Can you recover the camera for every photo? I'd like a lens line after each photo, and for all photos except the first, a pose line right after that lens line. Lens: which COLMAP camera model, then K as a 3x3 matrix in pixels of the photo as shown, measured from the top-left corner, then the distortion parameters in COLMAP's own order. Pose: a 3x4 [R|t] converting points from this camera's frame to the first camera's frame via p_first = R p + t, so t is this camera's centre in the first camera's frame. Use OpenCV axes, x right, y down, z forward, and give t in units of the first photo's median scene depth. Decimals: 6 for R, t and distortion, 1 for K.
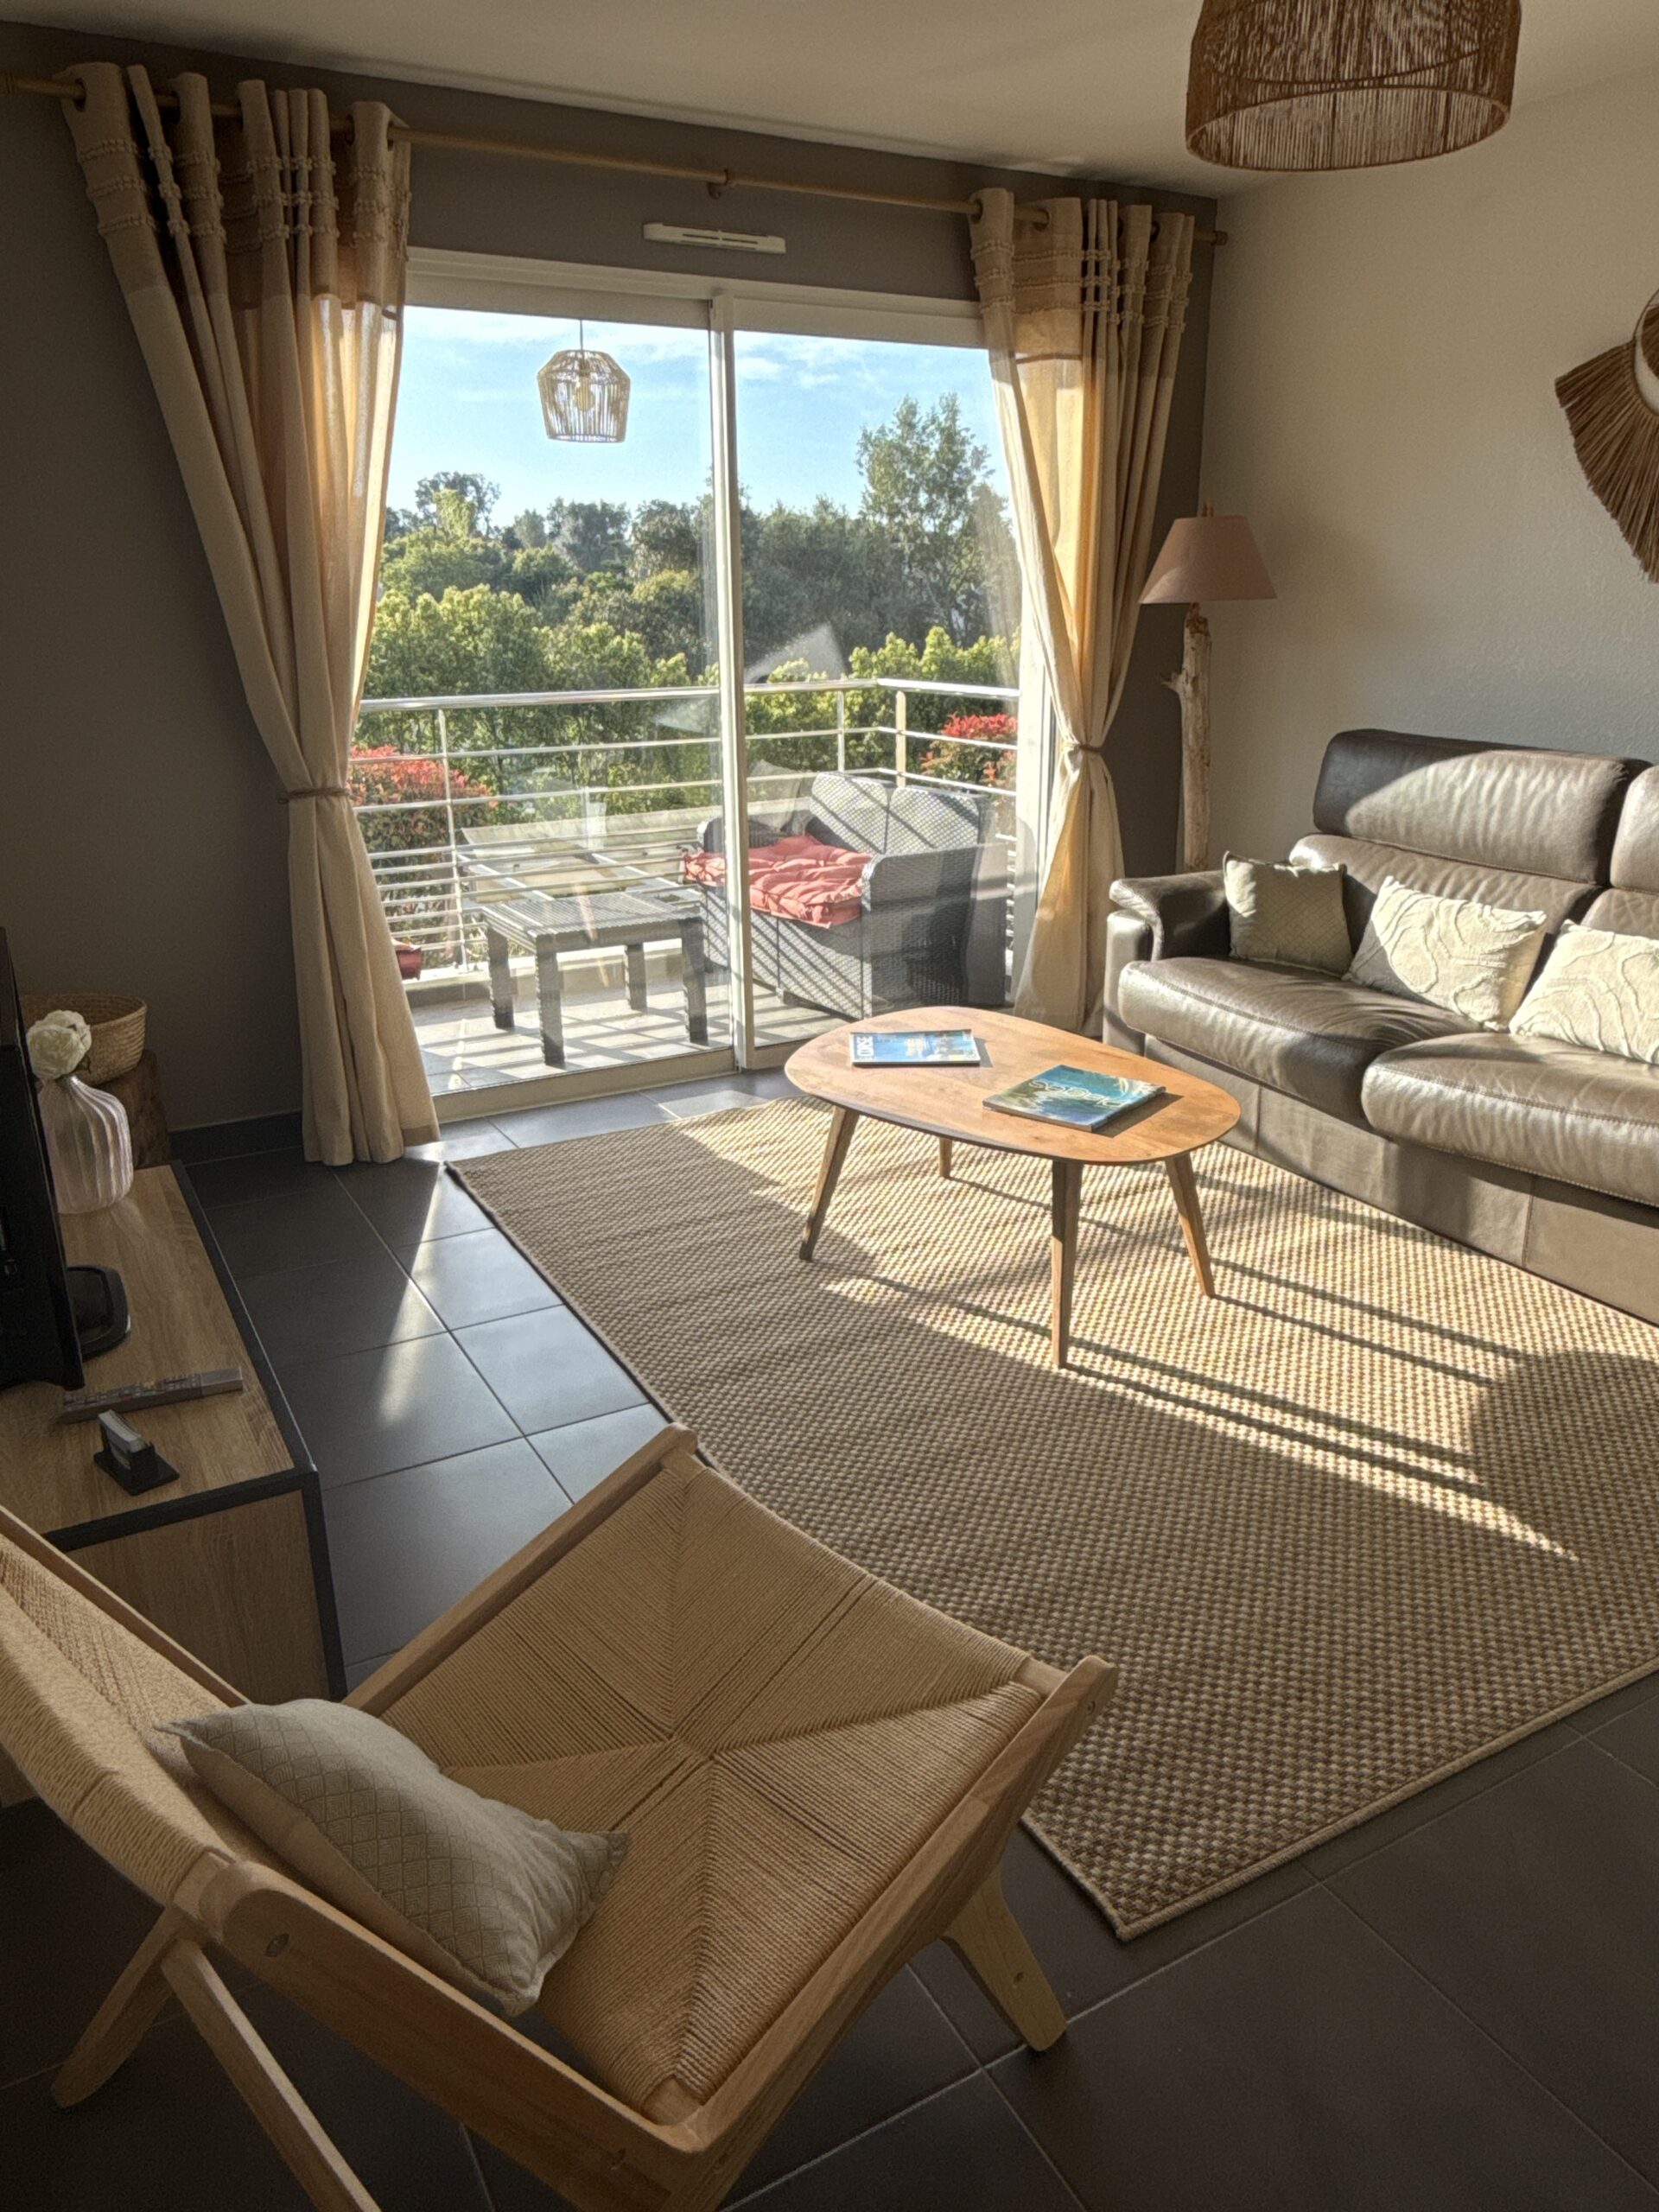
lens RADIAL K [[1554.9, 0, 834.8], [0, 1554.9, 1113.3], [0, 0, 1]] dist [0.003349, -0.009764]
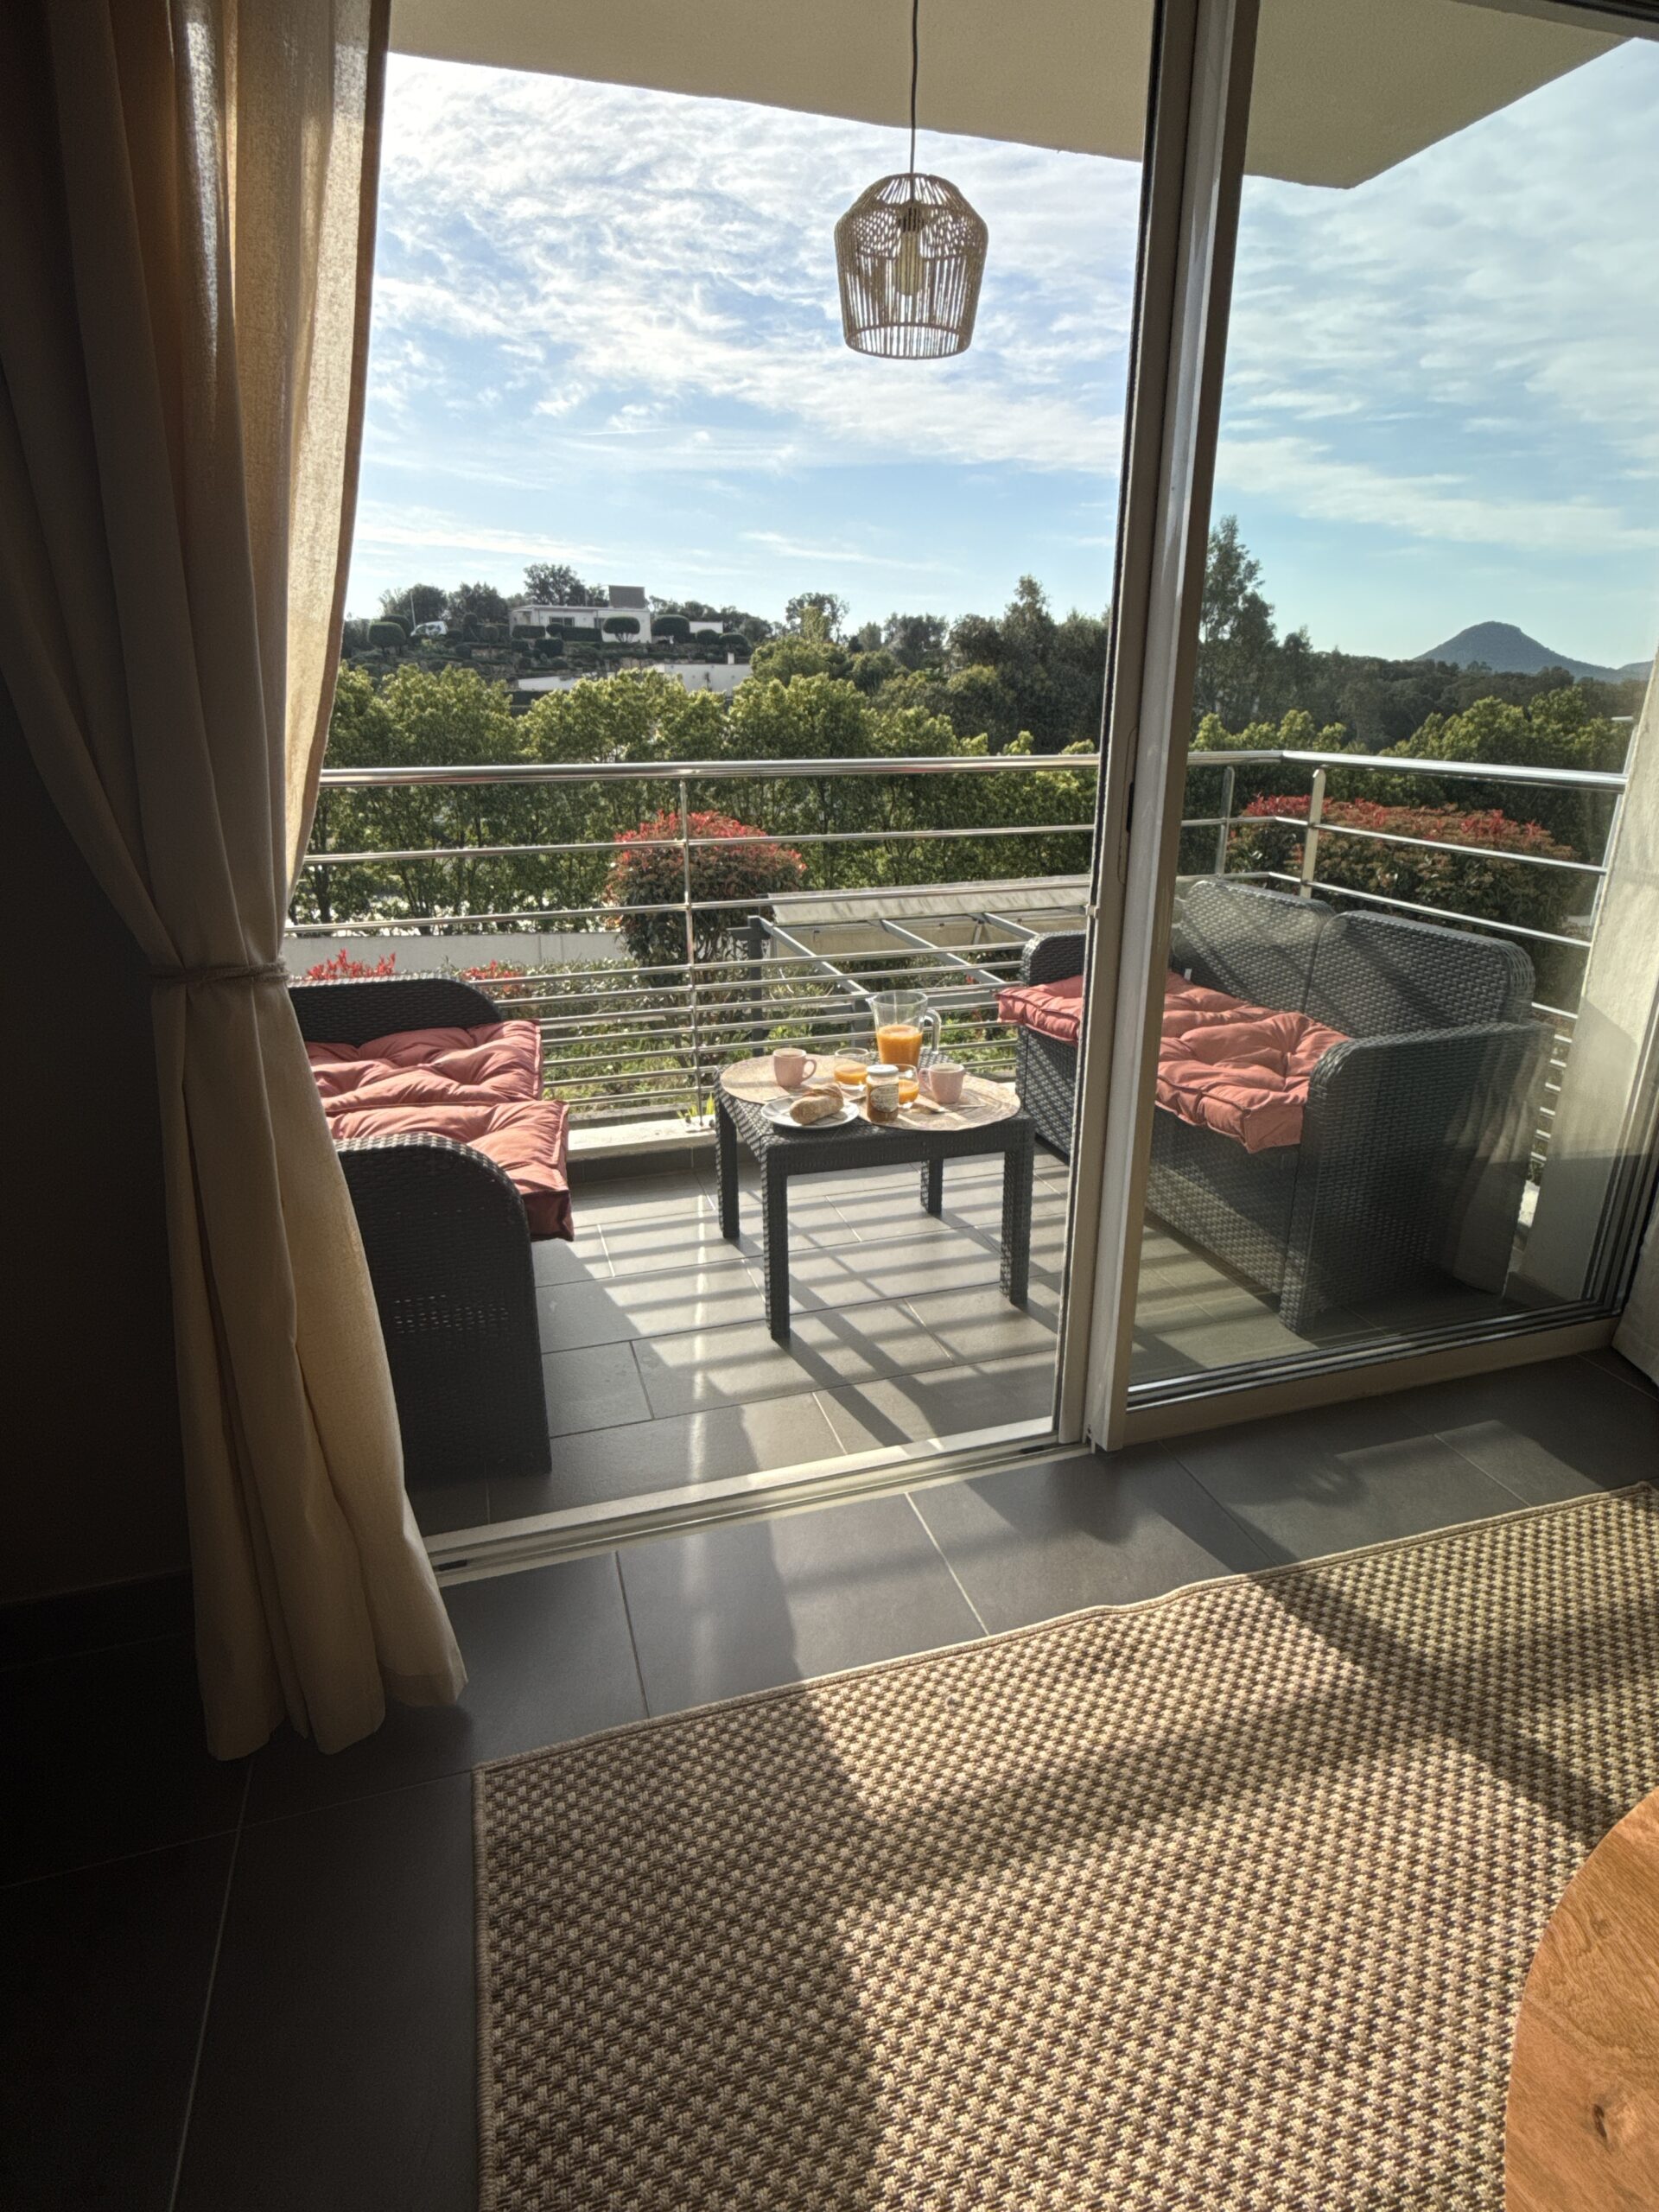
lens RADIAL K [[1169.5, 0, 834.5], [0, 1169.5, 1108.3], [0, 0, 1]] dist [0.001336, -0.002079]
pose [[0.977690, 0.078660, -0.194768, -0.088509], [-0.074892, 0.996836, 0.026647, -0.171892], [0.196248, -0.011465, 0.980487, 0.650020]]
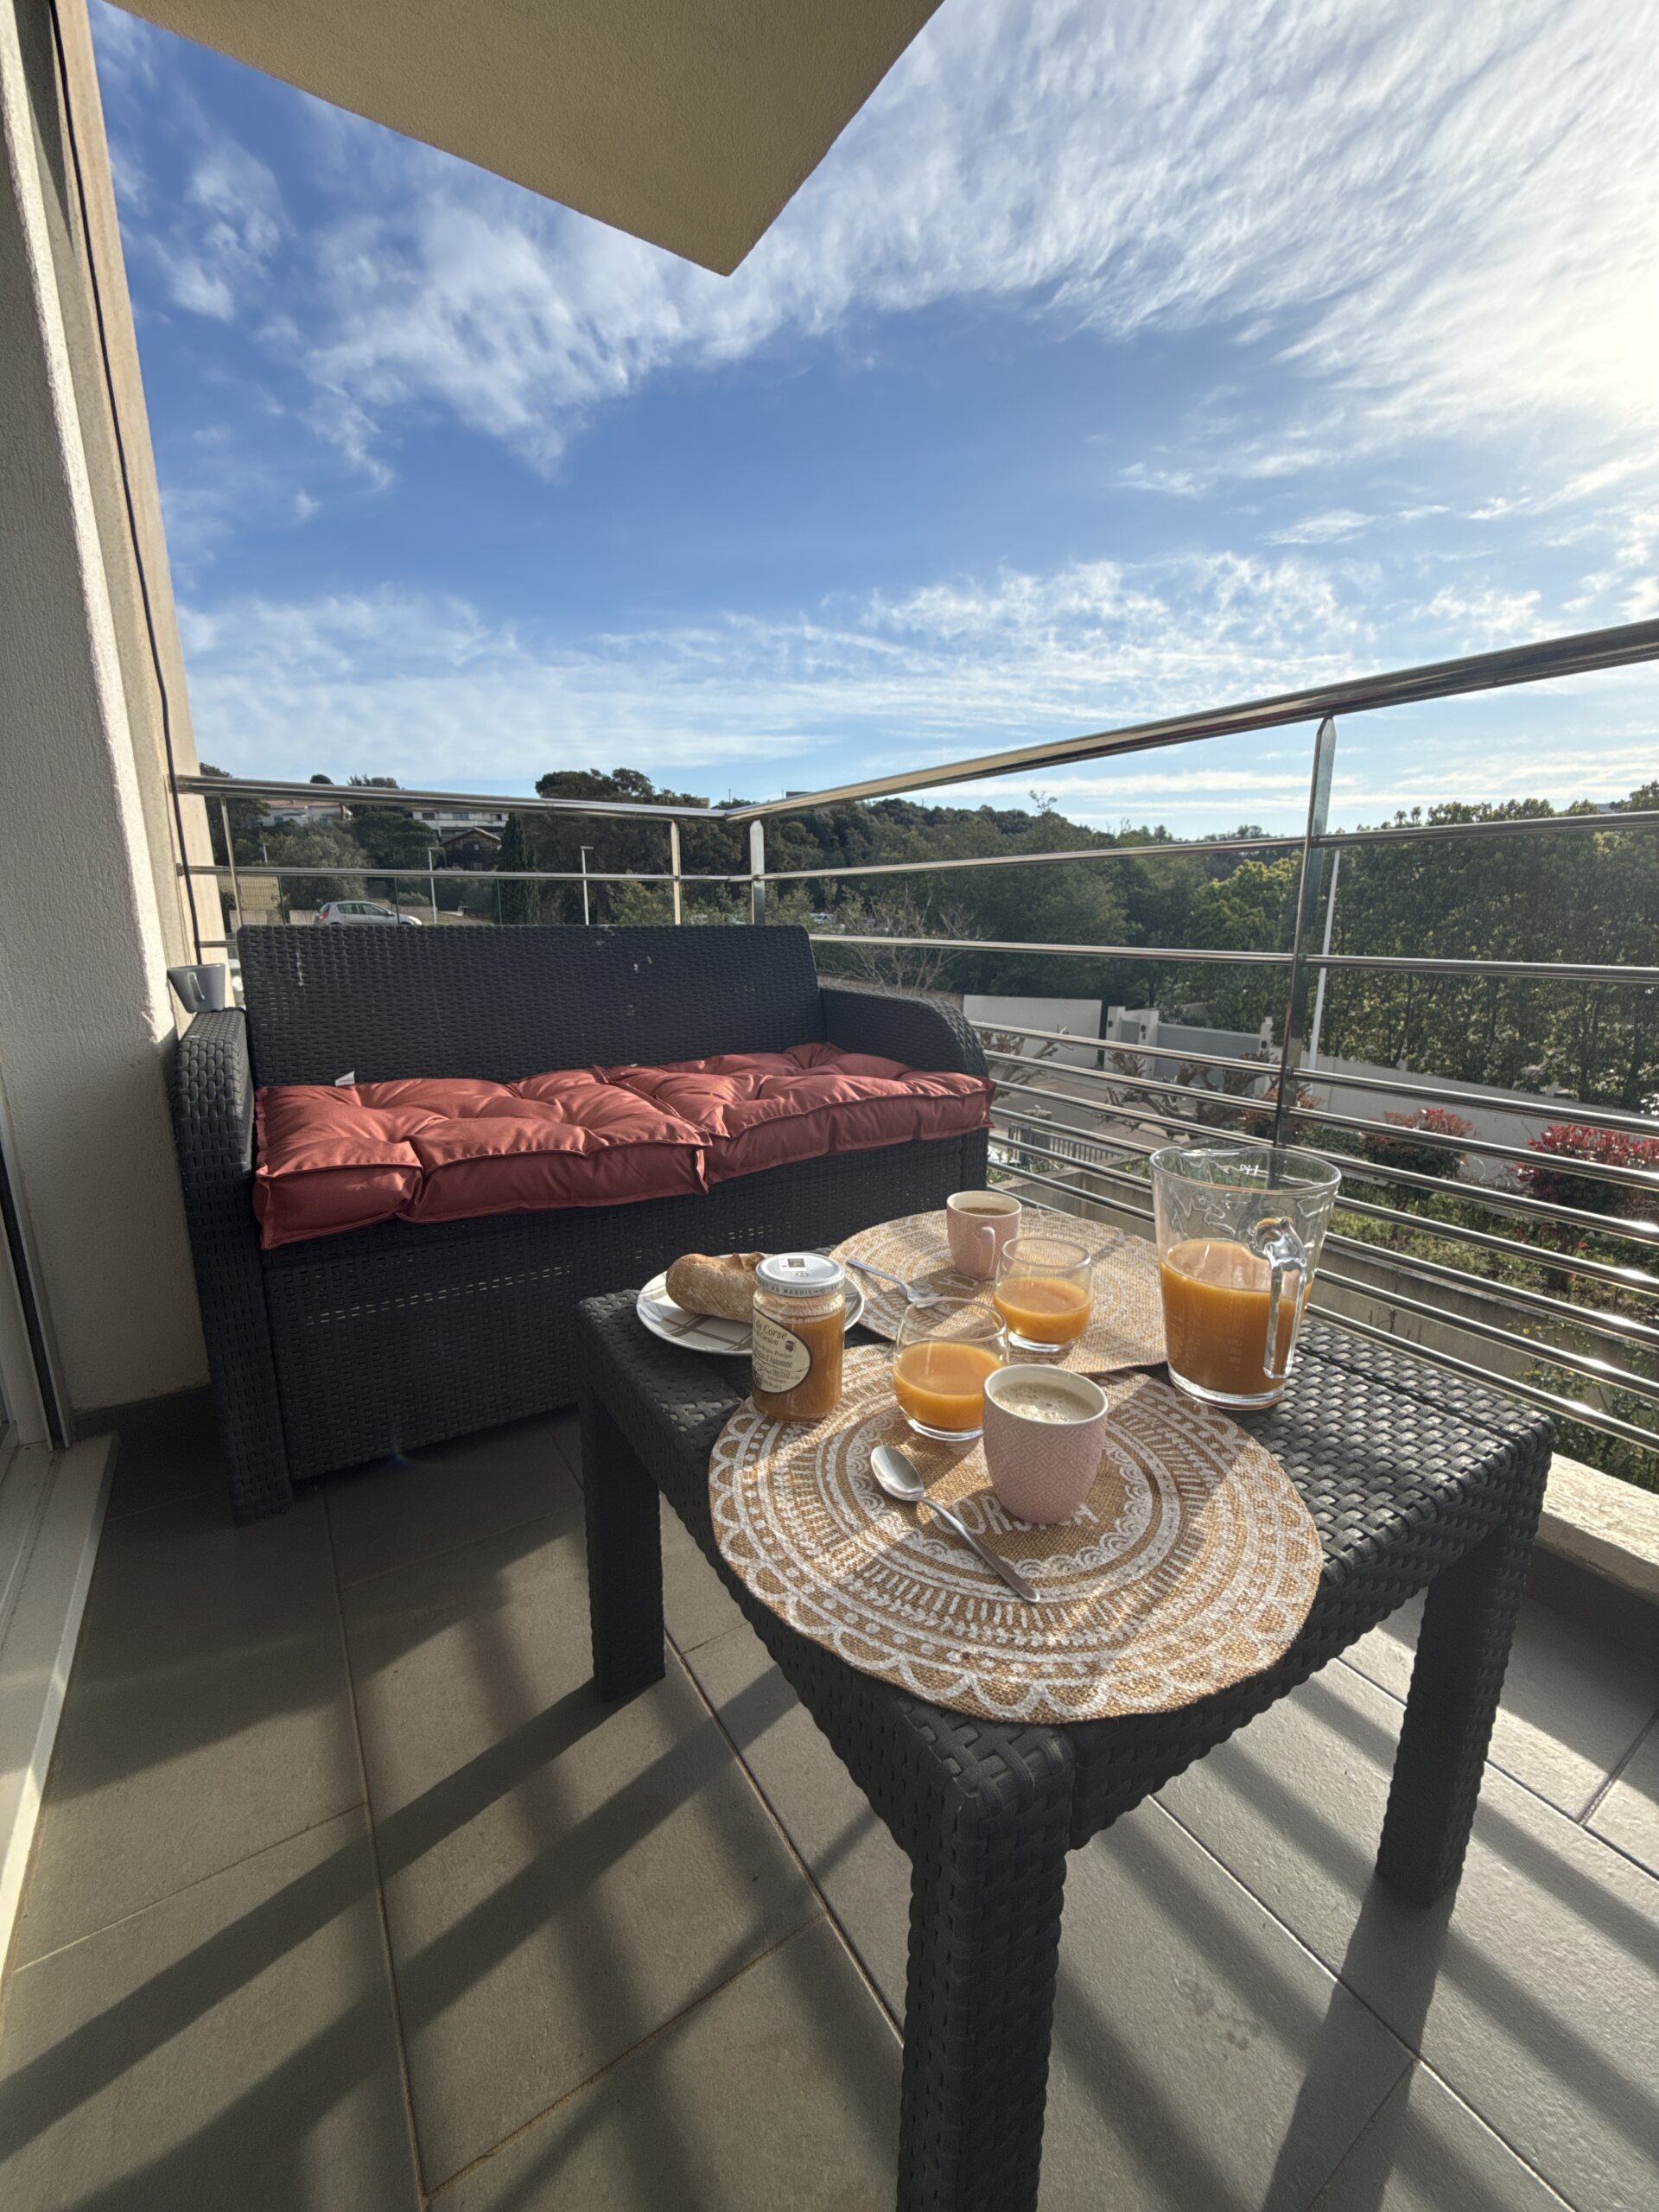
lens RADIAL K [[874.9, 0, 843.0], [0, 874.9, 1109.5], [0, 0, 1]] dist [-0.000480, 0.000415]
pose [[0.059050, 0.230138, -0.971365, -0.042510], [-0.319886, 0.926113, 0.199970, -0.237415], [0.945614, 0.298918, 0.128305, 1.202799]]
